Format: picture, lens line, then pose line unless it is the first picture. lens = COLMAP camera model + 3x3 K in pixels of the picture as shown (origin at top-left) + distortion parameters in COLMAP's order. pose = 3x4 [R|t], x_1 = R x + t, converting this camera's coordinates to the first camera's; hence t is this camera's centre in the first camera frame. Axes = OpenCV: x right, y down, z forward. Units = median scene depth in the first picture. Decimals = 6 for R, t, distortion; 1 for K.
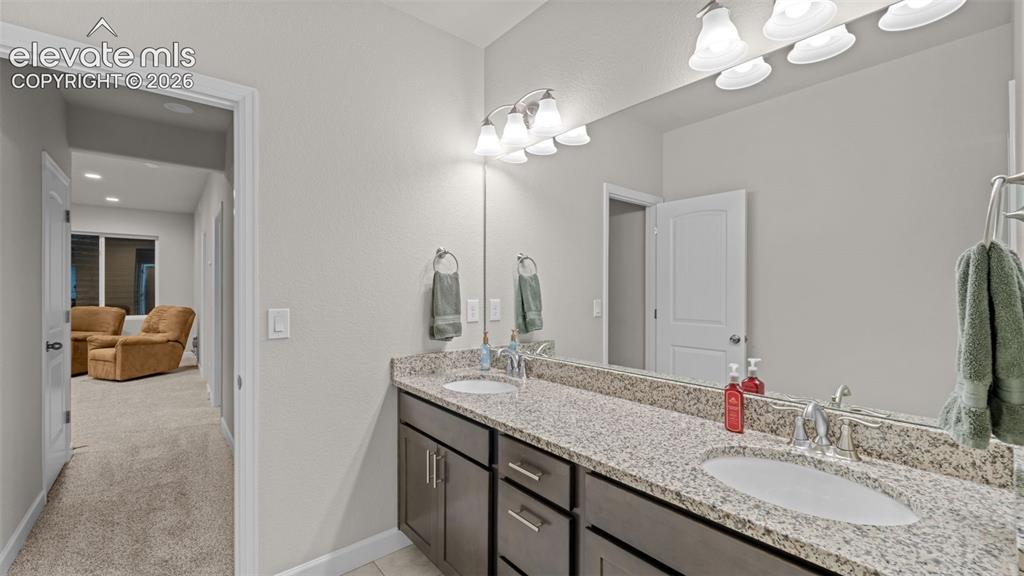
lens RADIAL K [[417.3, 0, 509.6], [0, 417.3, 291.4], [0, 0, 1]] dist [-0.000220, -0.000358]
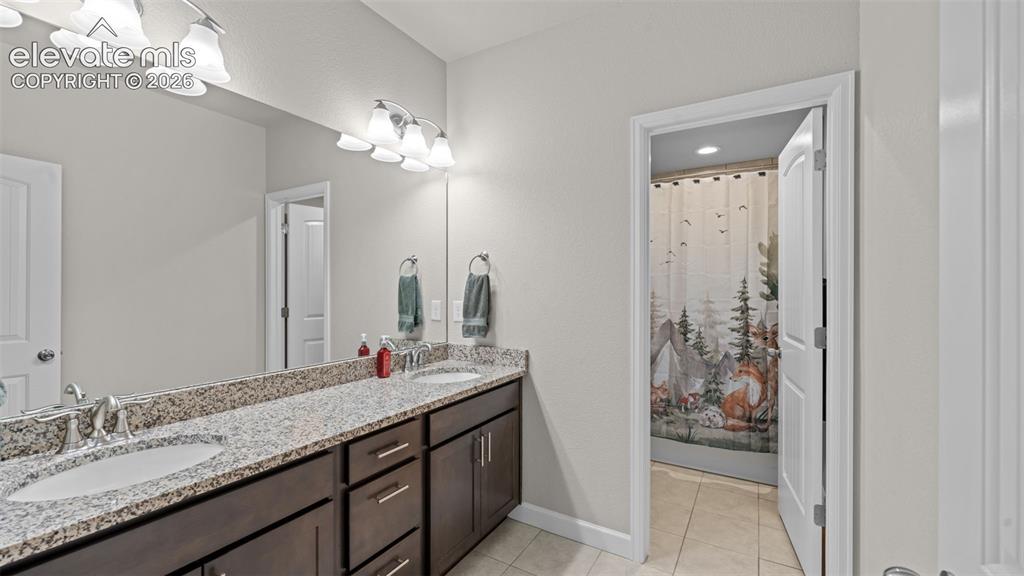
lens RADIAL K [[417.3, 0, 509.6], [0, 417.3, 291.4], [0, 0, 1]] dist [-0.000220, -0.000358]
pose [[-0.337026, -0.002997, 0.941491, -1.029825], [0.008245, 0.999947, 0.006135, -0.001291], [-0.941459, 0.009830, -0.336984, 0.987334]]
